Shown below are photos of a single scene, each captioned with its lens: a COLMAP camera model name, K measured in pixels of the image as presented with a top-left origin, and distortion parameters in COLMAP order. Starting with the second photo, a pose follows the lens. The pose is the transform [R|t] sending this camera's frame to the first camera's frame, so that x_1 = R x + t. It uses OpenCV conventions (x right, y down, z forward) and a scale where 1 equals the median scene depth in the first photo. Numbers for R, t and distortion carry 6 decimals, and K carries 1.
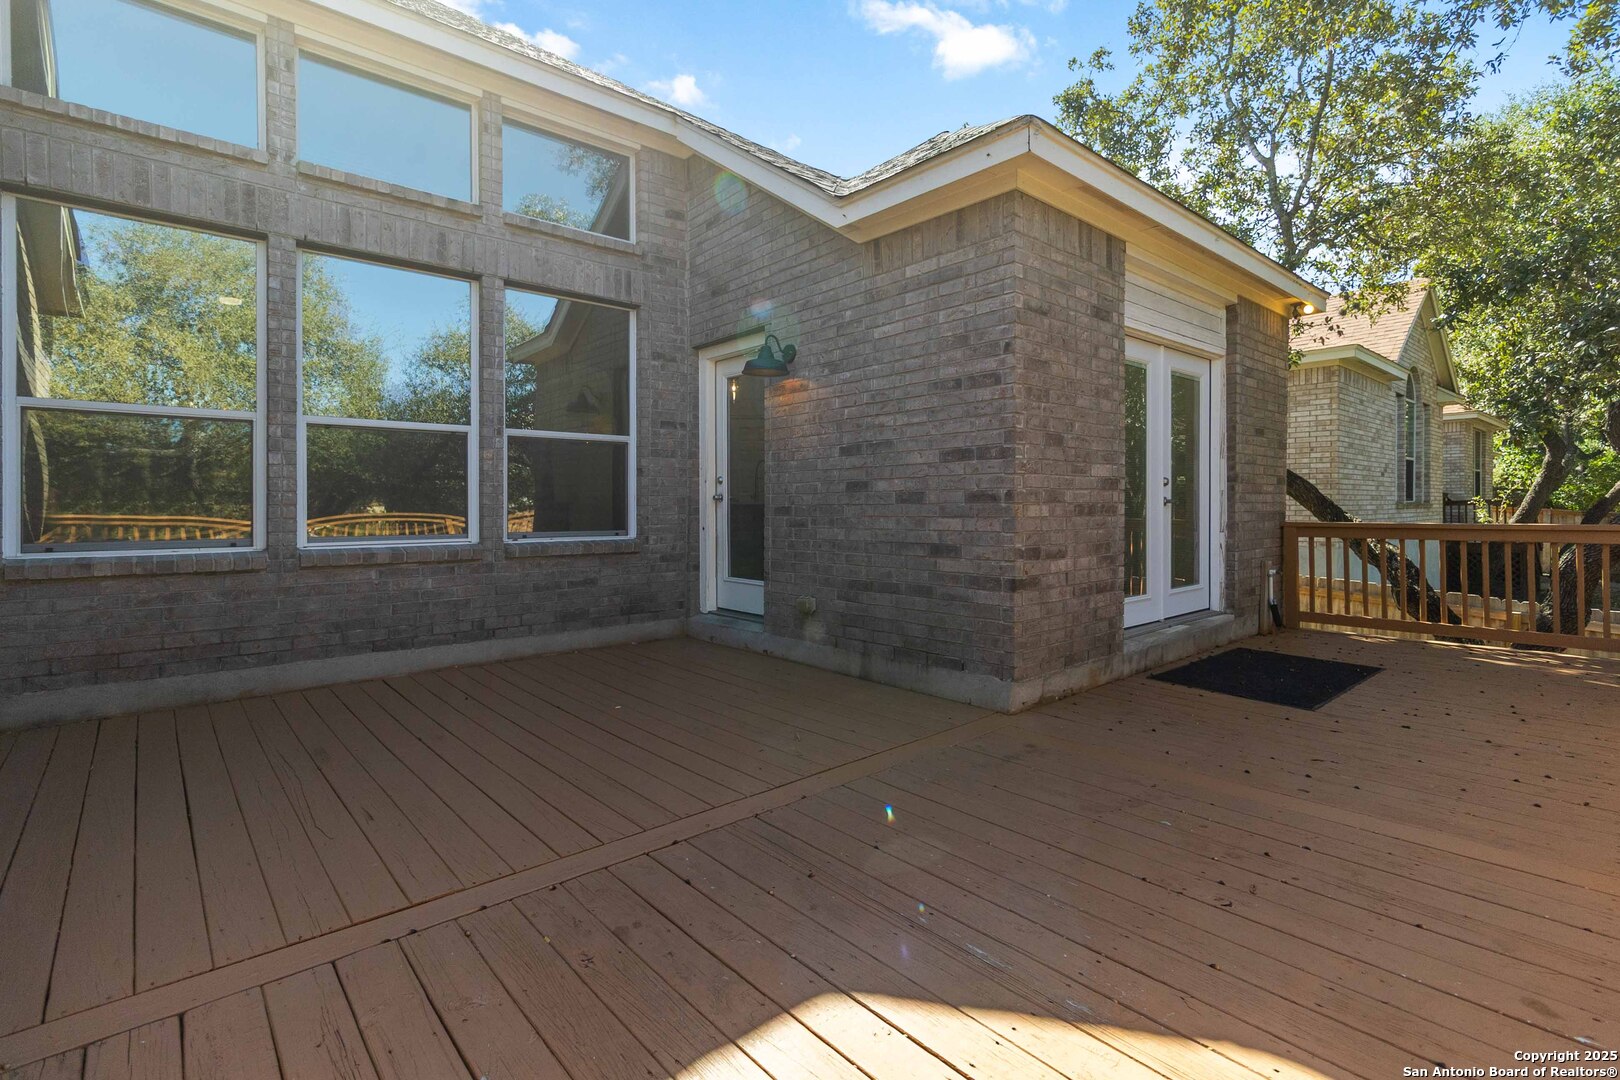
lens RADIAL K [[757.2, 0, 817.6], [0, 757.2, 505.4], [0, 0, 1]] dist [-0.008961, 0.001222]
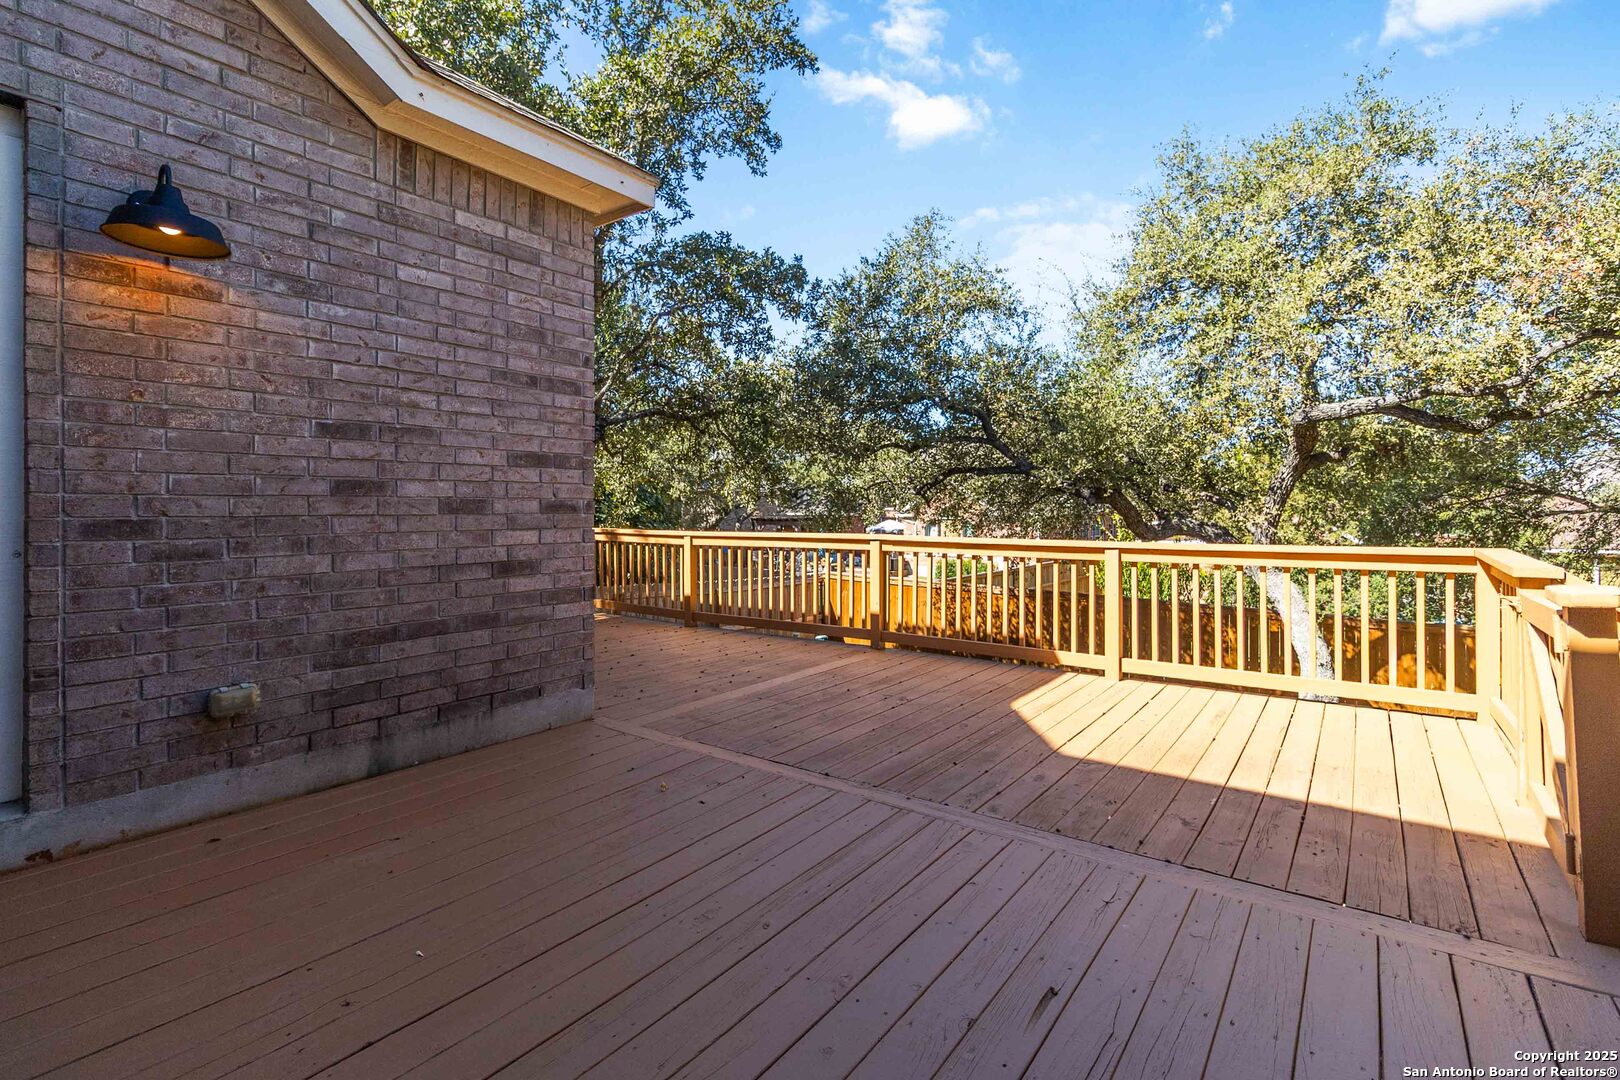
lens RADIAL K [[757.2, 0, 815.8], [0, 757.2, 509.2], [0, 0, 1]] dist [-0.008961, 0.001222]
pose [[-0.214211, 0.007341, 0.976760, -0.748148], [0.002704, 0.999972, -0.006923, -0.001121], [-0.976784, 0.001158, -0.214225, 0.841718]]
